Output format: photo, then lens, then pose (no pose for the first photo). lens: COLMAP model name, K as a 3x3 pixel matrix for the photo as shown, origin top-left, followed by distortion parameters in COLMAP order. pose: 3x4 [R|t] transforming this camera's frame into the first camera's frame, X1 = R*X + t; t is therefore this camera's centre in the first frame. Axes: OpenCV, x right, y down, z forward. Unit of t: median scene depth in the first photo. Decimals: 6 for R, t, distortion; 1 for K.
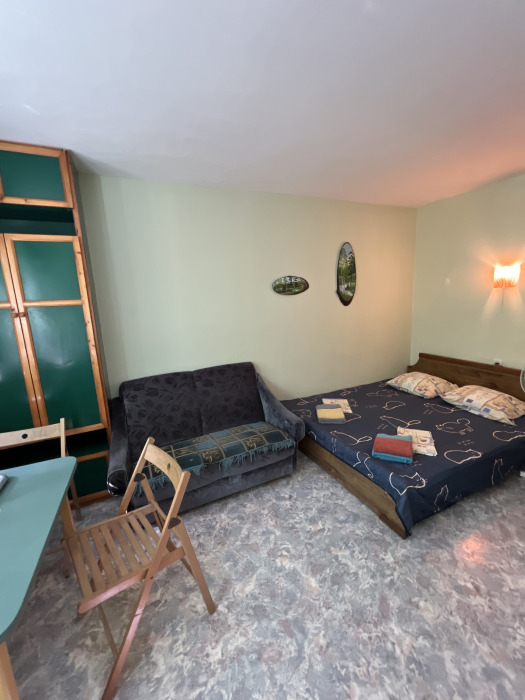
lens RADIAL K [[283.6, 0, 262.5], [0, 283.6, 350.0], [0, 0, 1]] dist [-0.003072, -0.000166]
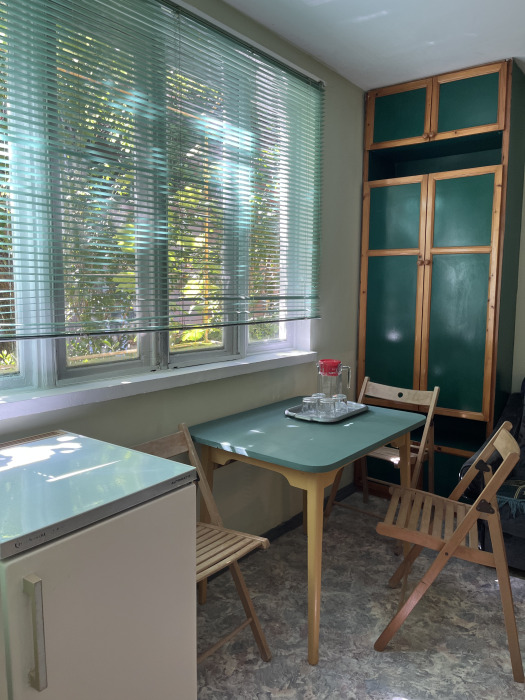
lens RADIAL K [[541.3, 0, 260.1], [0, 541.3, 341.2], [0, 0, 1]] dist [0.059063, -0.093240]
pose [[0.452377, 0.140452, -0.880697, 0.120206], [-0.189327, 0.980136, 0.059061, 0.030708], [0.871499, 0.140022, 0.469983, -0.060207]]
